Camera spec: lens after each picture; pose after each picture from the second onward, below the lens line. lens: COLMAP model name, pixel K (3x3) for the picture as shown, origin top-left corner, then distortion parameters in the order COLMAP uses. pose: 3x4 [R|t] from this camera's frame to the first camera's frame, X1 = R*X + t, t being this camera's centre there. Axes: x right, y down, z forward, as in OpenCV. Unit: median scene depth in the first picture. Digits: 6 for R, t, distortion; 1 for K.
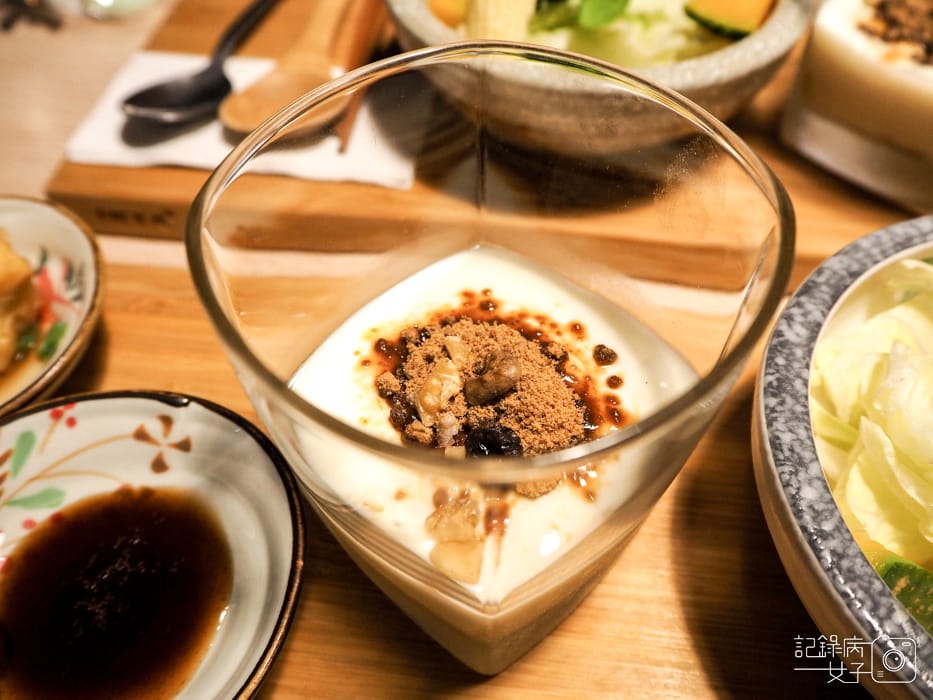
lens RADIAL K [[784.2, 0, 465.7], [0, 784.2, 349.4], [0, 0, 1]] dist [-0.017457, -0.004515]
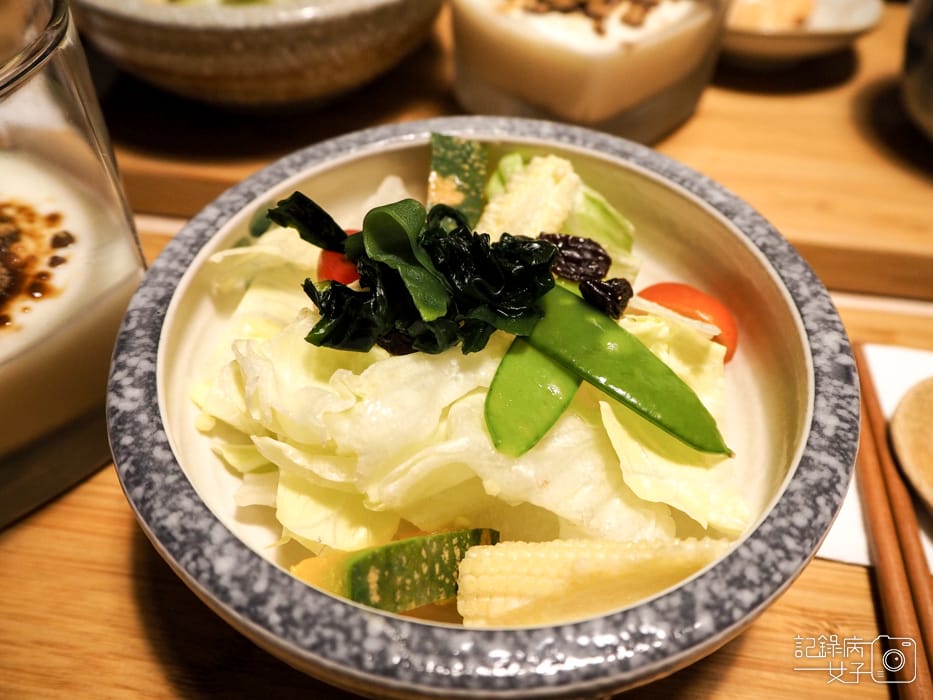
lens RADIAL K [[784.2, 0, 468.1], [0, 784.2, 344.9], [0, 0, 1]] dist [-0.017457, -0.004515]
pose [[0.686612, -0.527851, 0.499937, 0.282973], [0.561354, 0.821893, 0.096821, 0.051417], [-0.462002, 0.214163, 0.860633, 0.117186]]
